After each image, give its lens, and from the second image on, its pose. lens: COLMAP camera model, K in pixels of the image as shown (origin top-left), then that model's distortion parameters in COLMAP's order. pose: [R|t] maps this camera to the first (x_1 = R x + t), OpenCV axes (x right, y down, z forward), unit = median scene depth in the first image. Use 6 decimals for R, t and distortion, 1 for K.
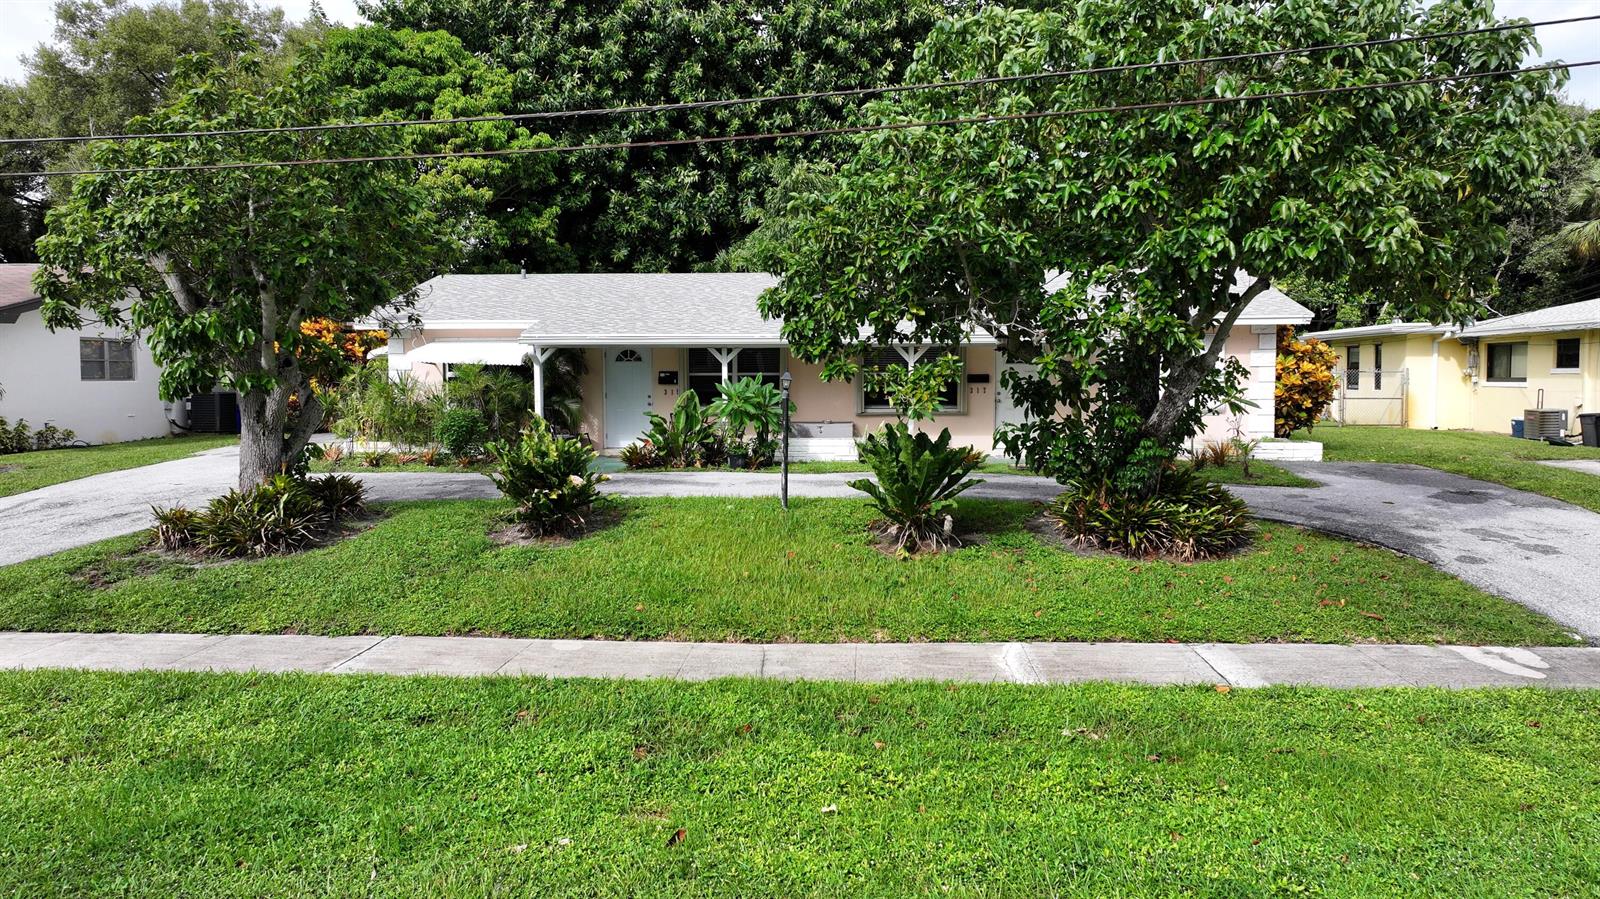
lens RADIAL K [[1118.2, 0, 803.7], [0, 1118.2, 447.3], [0, 0, 1]] dist [0.002842, 0.003761]
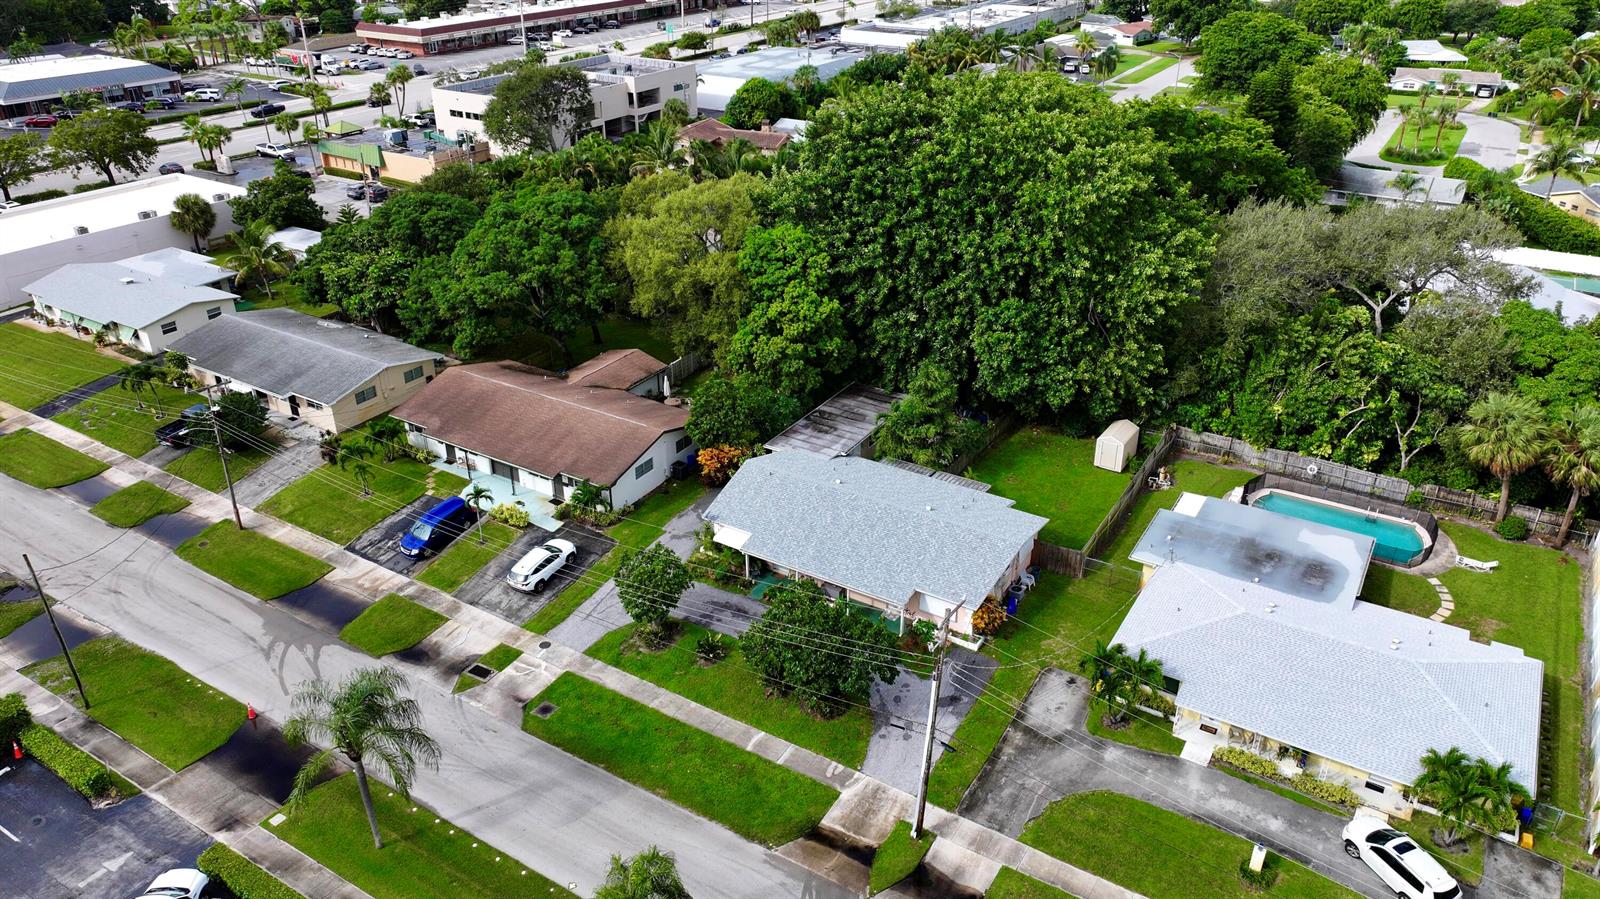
lens RADIAL K [[1118.2, 0, 803.7], [0, 1118.2, 447.3], [0, 0, 1]] dist [0.002842, 0.003761]
pose [[0.881563, 0.222435, -0.416377, 1.203139], [-0.035770, 0.910969, 0.410920, -1.720928], [0.470710, -0.347358, 0.811033, -1.450651]]
